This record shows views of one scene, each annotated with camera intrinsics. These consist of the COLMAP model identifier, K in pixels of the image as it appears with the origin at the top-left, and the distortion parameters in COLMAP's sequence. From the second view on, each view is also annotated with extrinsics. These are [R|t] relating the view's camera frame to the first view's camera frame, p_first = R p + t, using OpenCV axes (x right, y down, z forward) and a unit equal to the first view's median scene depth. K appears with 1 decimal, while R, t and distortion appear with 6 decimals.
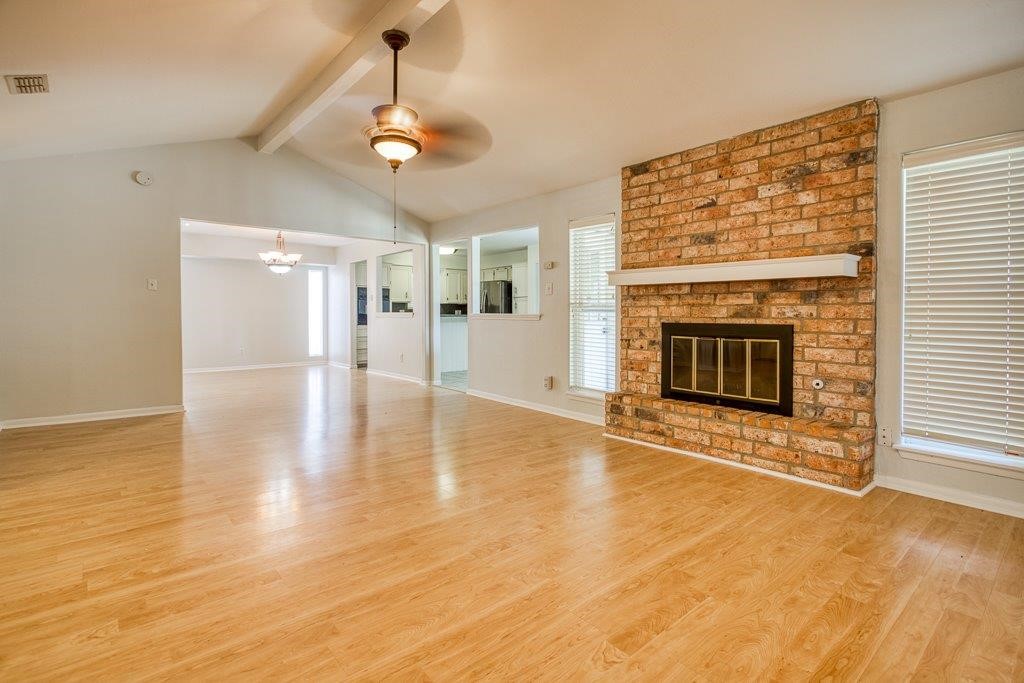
lens RADIAL K [[488.8, 0, 503.4], [0, 488.8, 318.4], [0, 0, 1]] dist [0.001369, 0.000020]
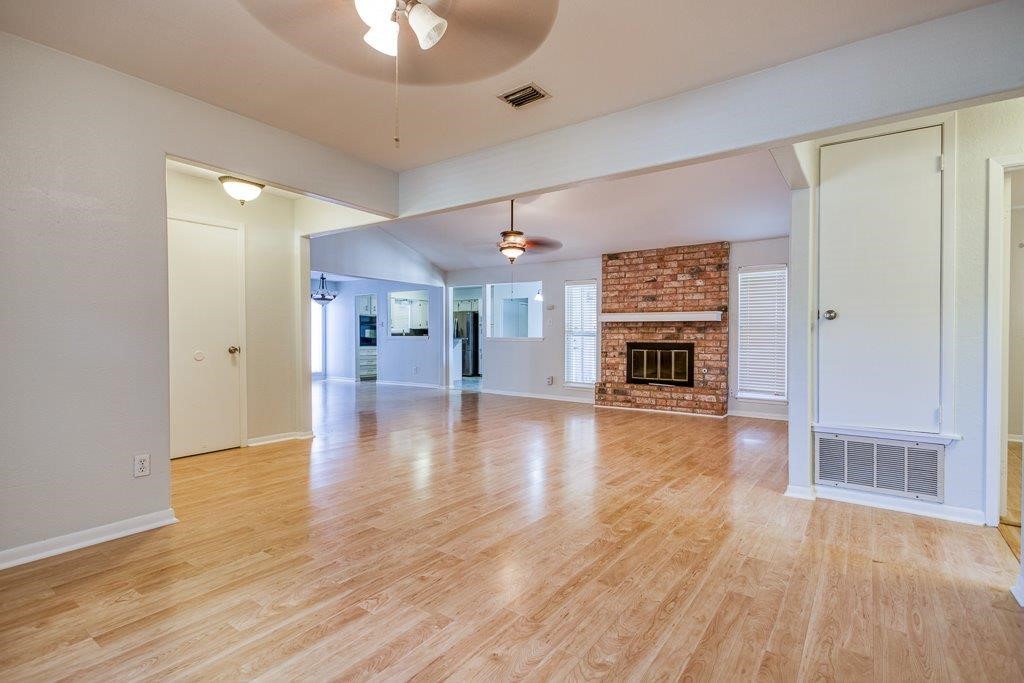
lens RADIAL K [[487.8, 0, 512.0], [0, 487.8, 341.5], [0, 0, 1]] dist [-0.000846, 0.000070]
pose [[0.969747, -0.000508, 0.244111, -0.586616], [0.000634, 1.000000, -0.000438, 0.006184], [-0.244111, 0.000580, 0.969747, -0.727578]]
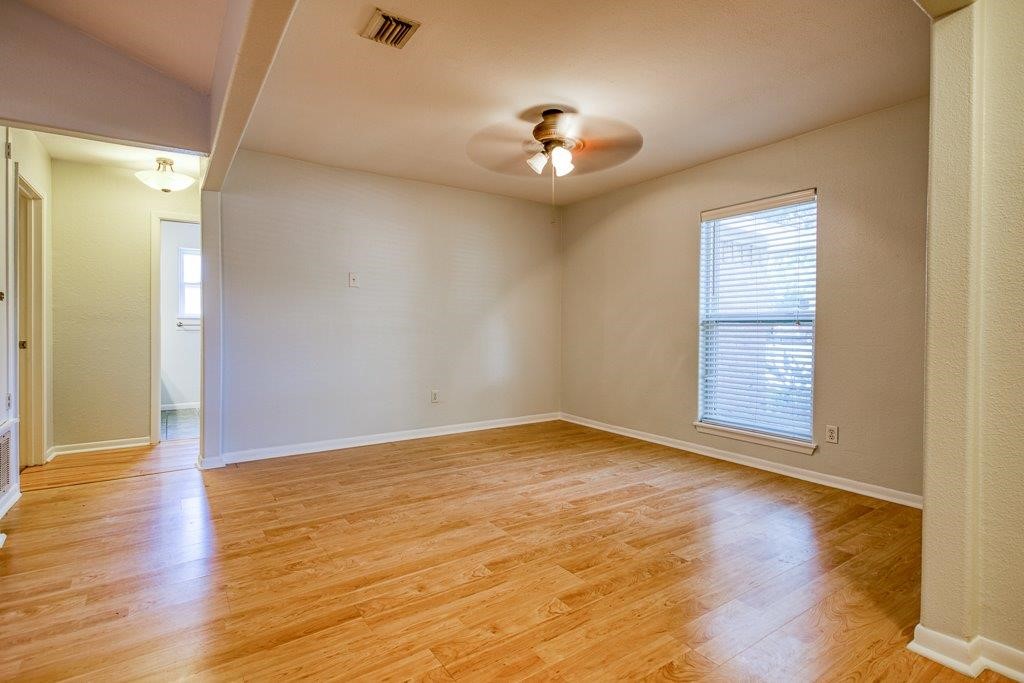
lens RADIAL K [[493.3, 0, 515.1], [0, 493.3, 327.1], [0, 0, 1]] dist [0.004021, 0.001028]
pose [[-0.995519, -0.005909, 0.094378, -0.608490], [-0.004436, 0.999865, 0.015812, -0.021063], [-0.094459, 0.015323, -0.995411, 2.313425]]
